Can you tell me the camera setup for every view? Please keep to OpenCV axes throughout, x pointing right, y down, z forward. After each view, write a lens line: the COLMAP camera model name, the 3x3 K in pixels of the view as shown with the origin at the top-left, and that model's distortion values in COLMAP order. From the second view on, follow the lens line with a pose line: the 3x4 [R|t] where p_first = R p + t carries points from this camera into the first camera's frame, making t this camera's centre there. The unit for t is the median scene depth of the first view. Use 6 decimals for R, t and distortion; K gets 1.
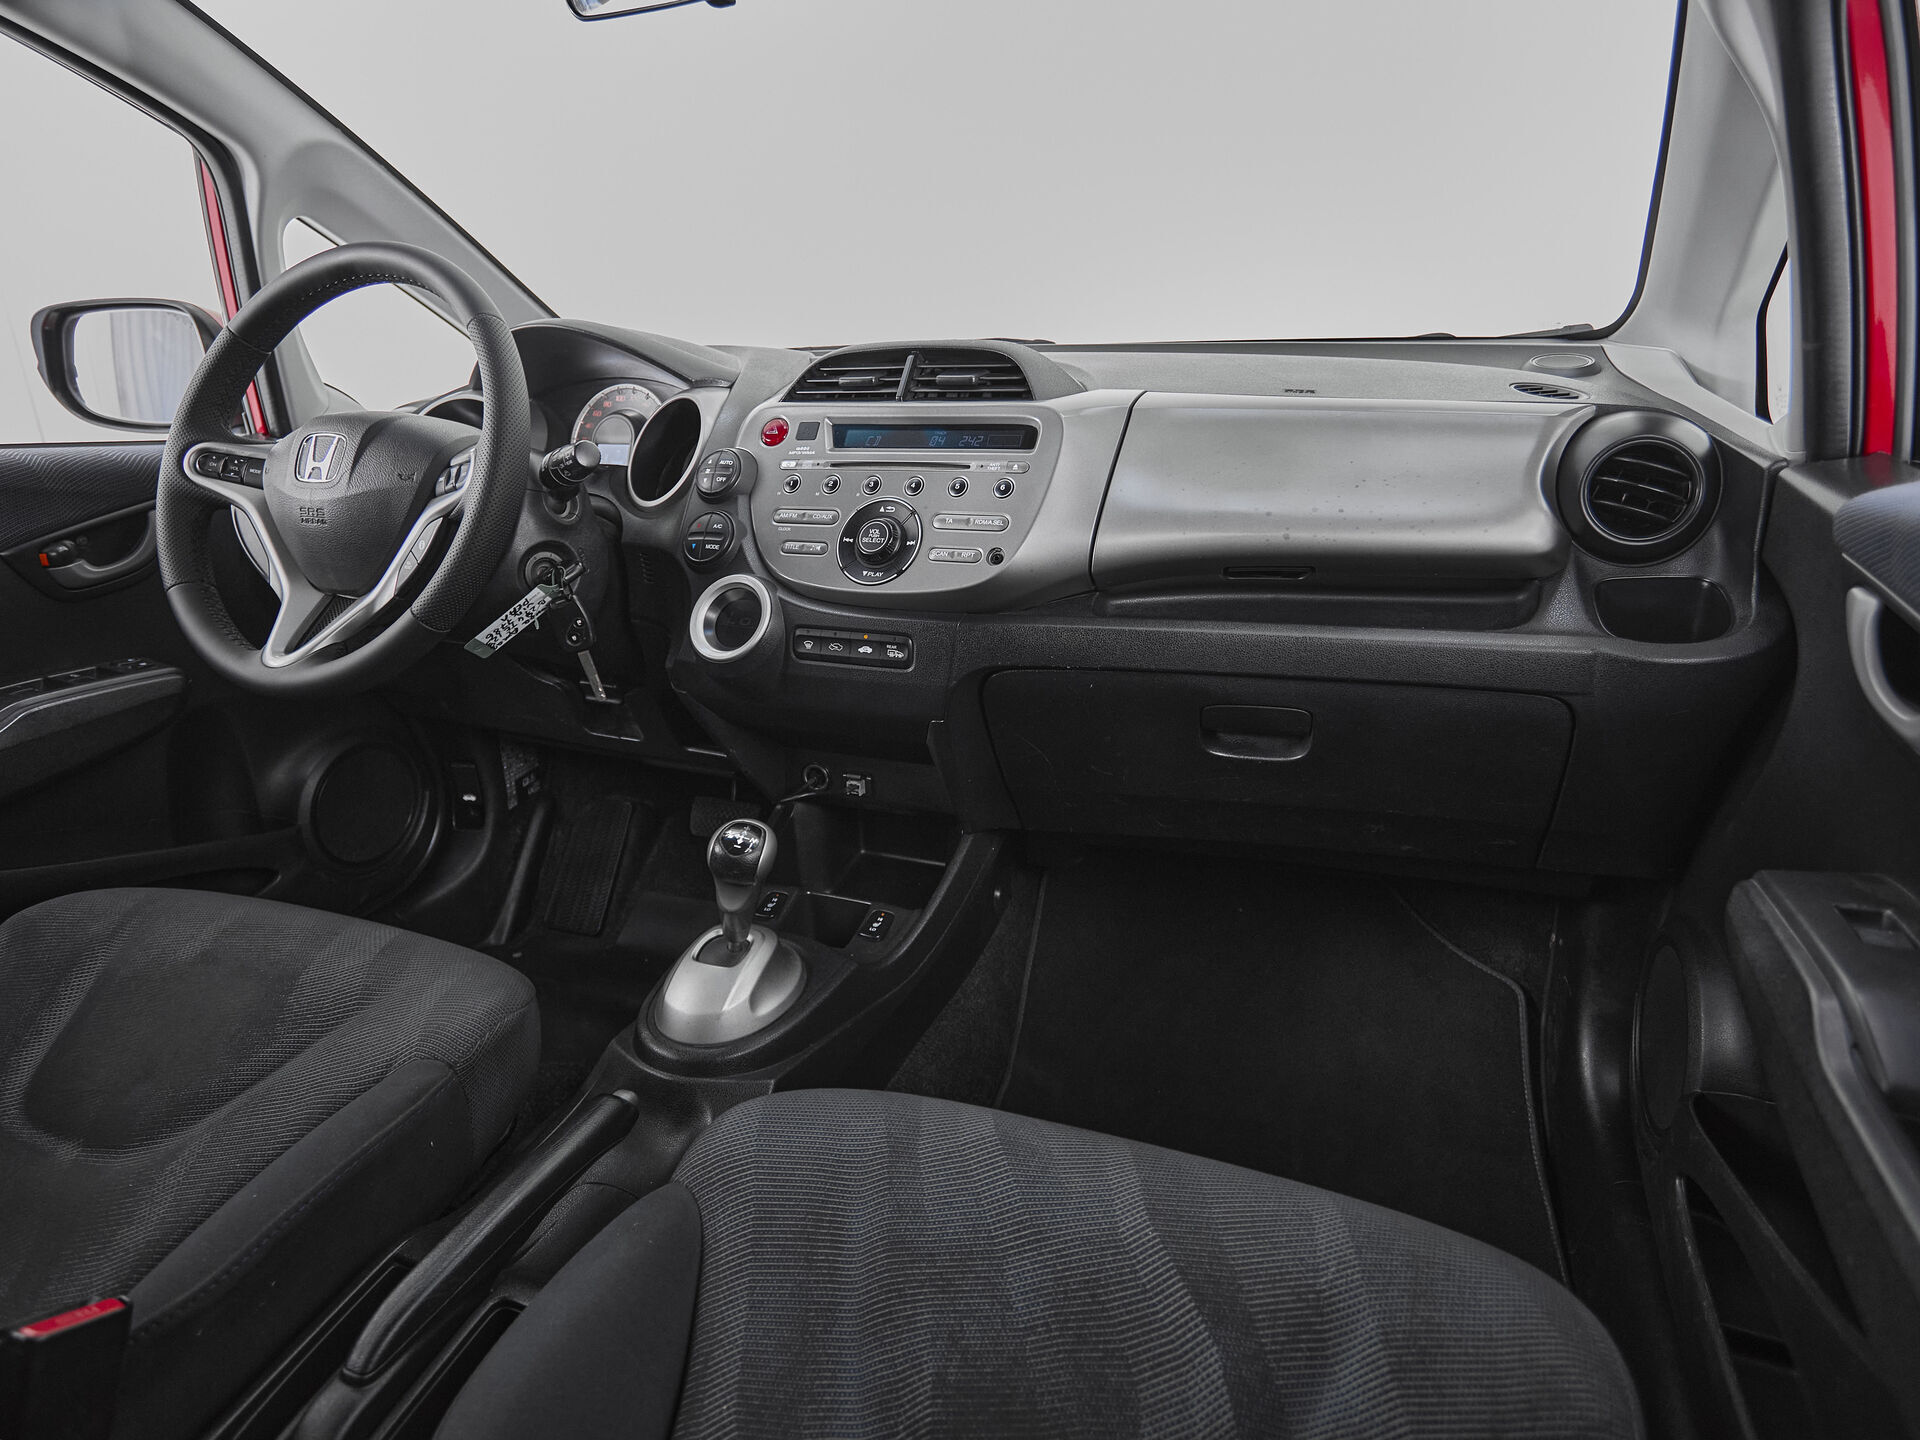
lens RADIAL K [[1106.6, 0, 939.1], [0, 1106.6, 667.8], [0, 0, 1]] dist [-0.002716, -0.000711]
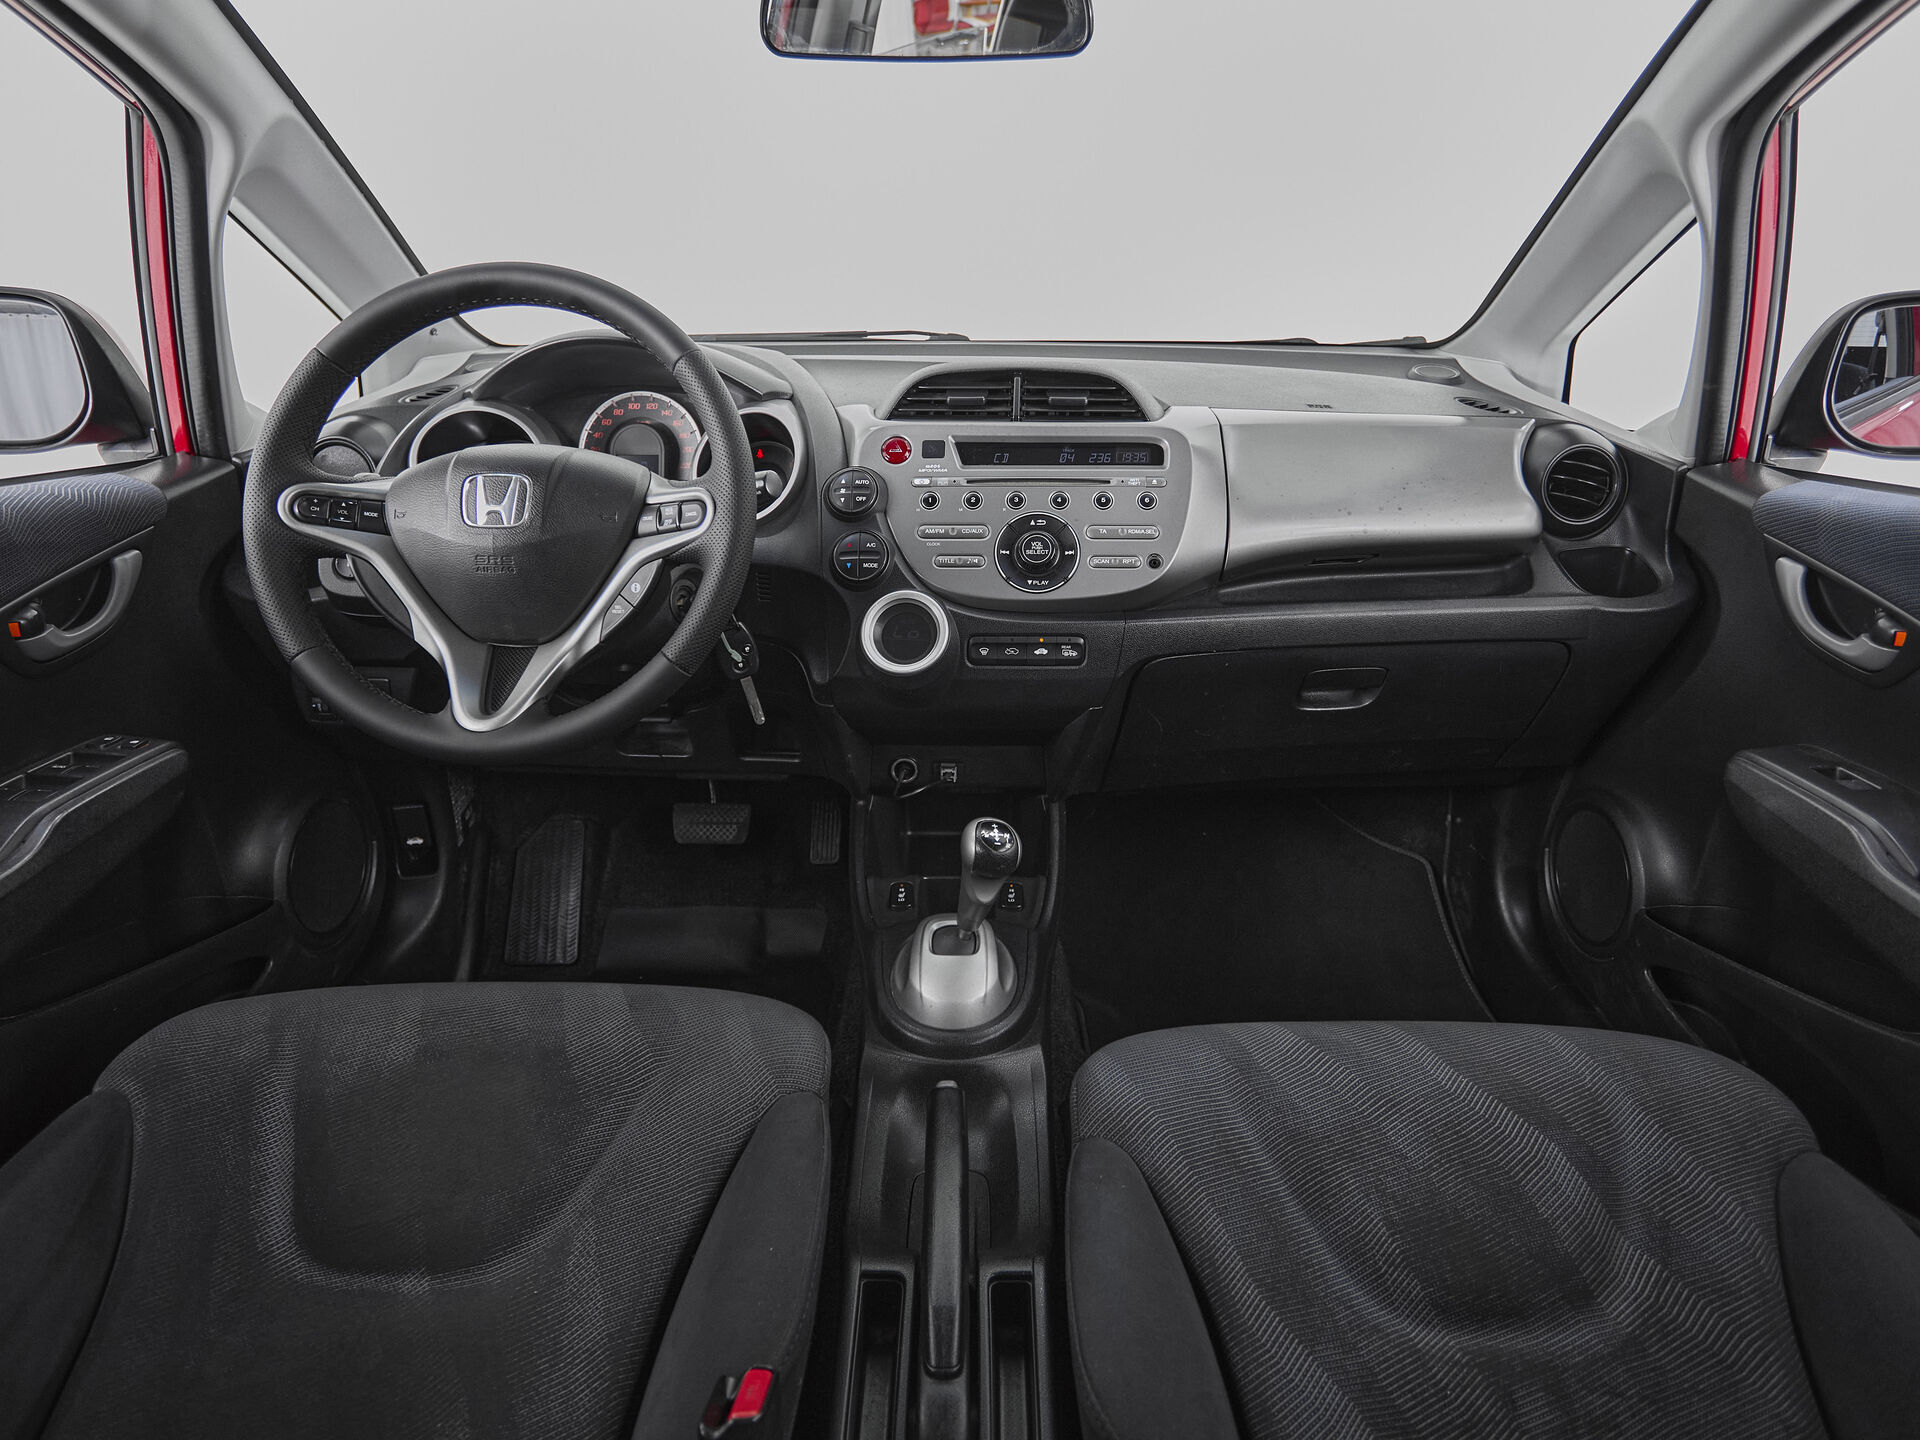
lens RADIAL K [[1106.6, 0, 966.4], [0, 1106.6, 662.4], [0, 0, 1]] dist [-0.001033, 0.000213]
pose [[0.929429, -0.096881, 0.356056, -0.513083], [0.081050, 0.994953, 0.059154, -0.074401], [-0.359990, -0.026121, 0.932590, -0.007236]]
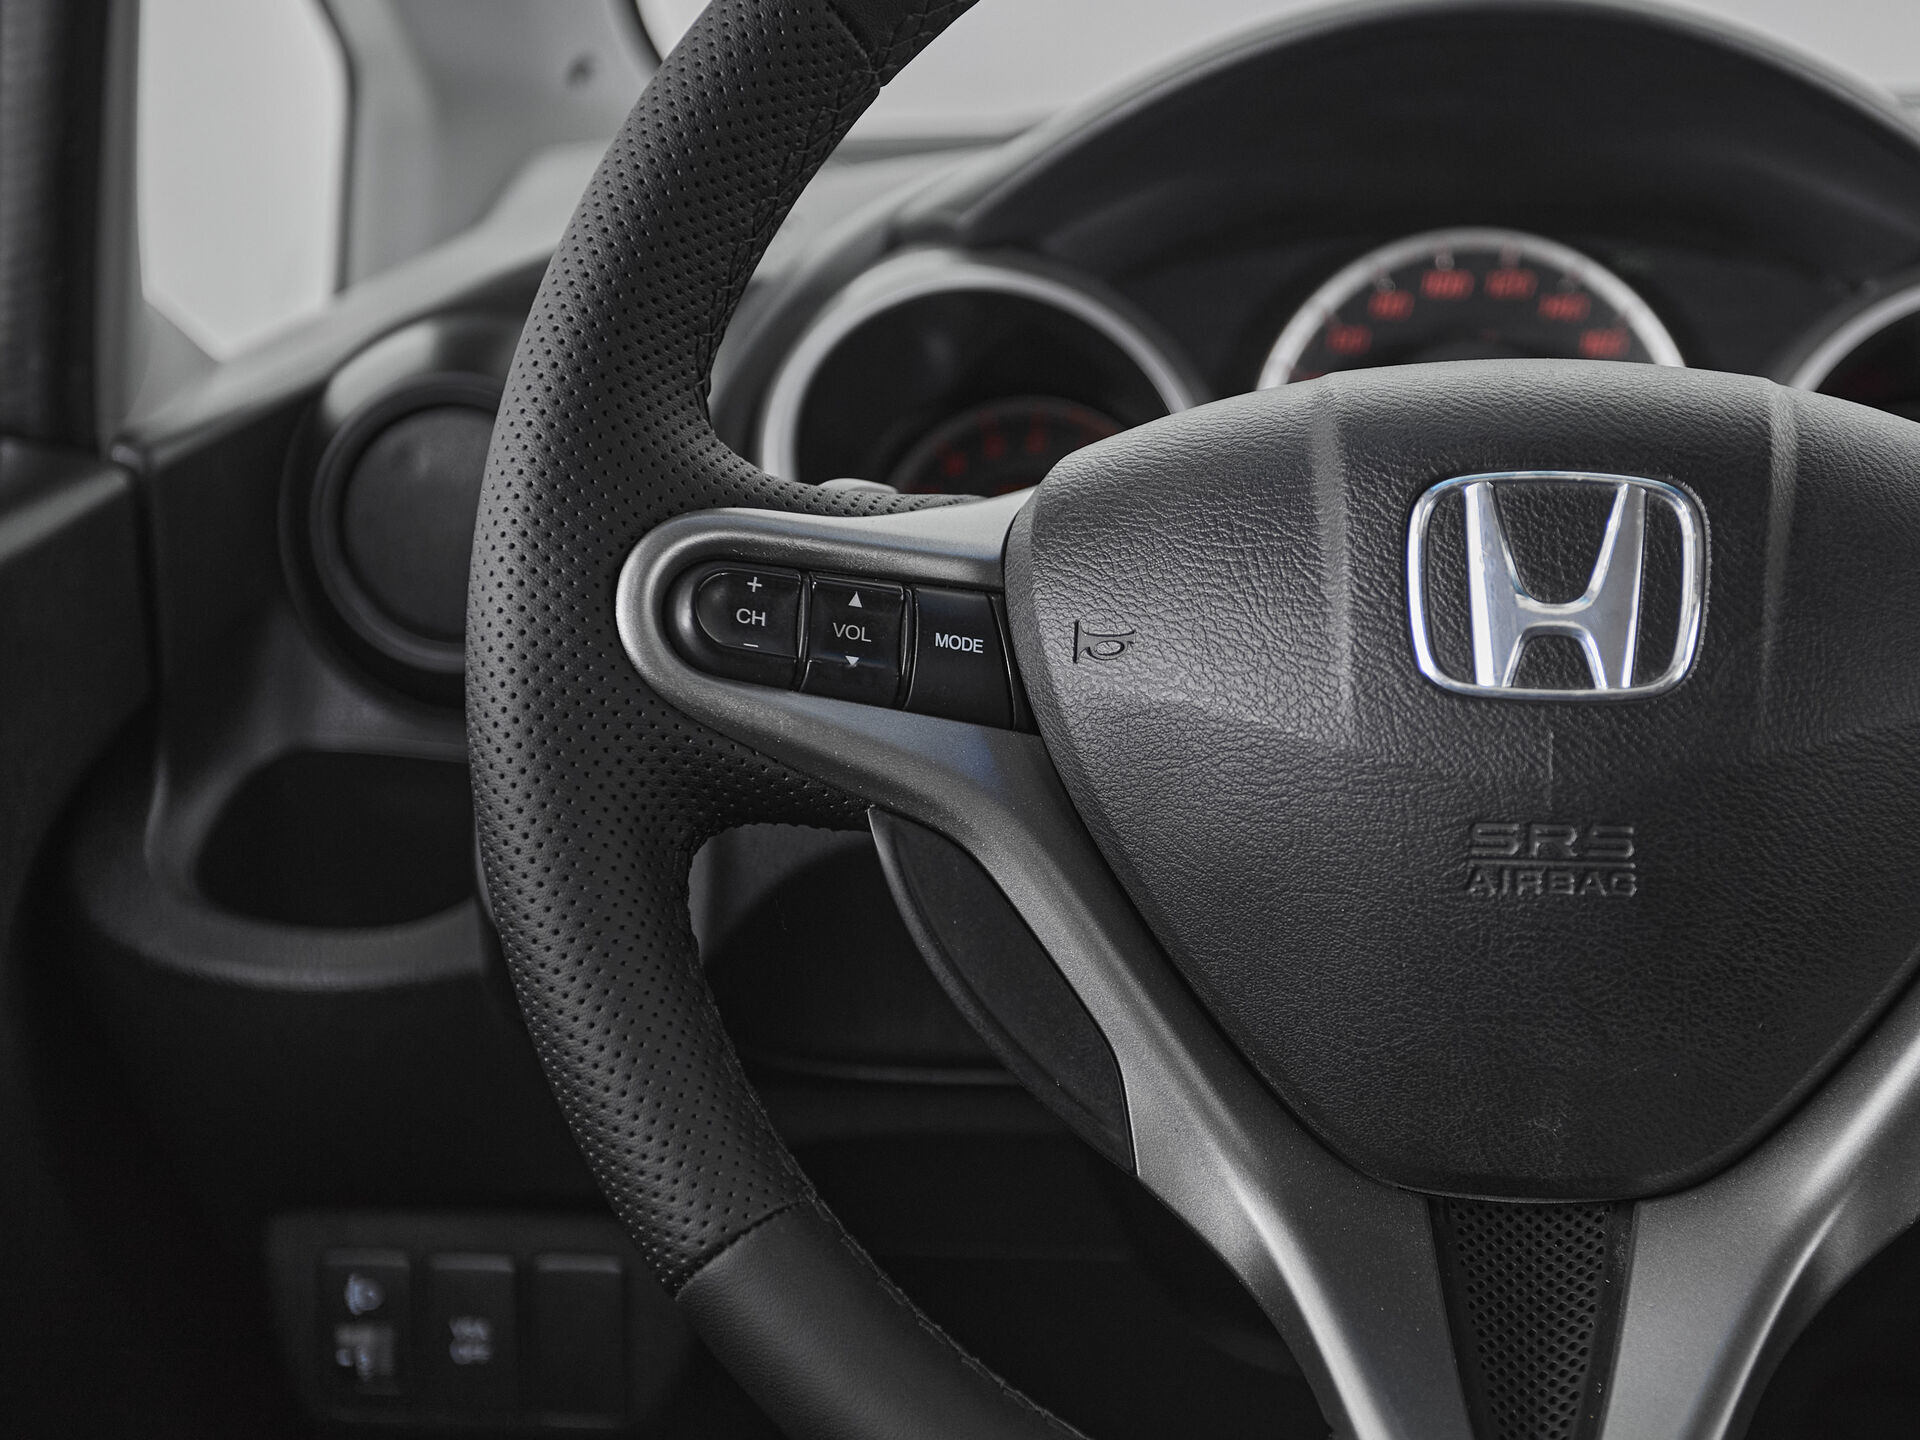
lens RADIAL K [[2903.7, 0, 1264.7], [0, 2903.7, 851.7], [0, 0, 1]] dist [0.020079, 0.017911]
pose [[0.943119, -0.061521, 0.326714, -0.764451], [0.073060, 0.997059, -0.023153, -0.123423], [-0.324329, 0.045706, 0.944839, 0.467216]]
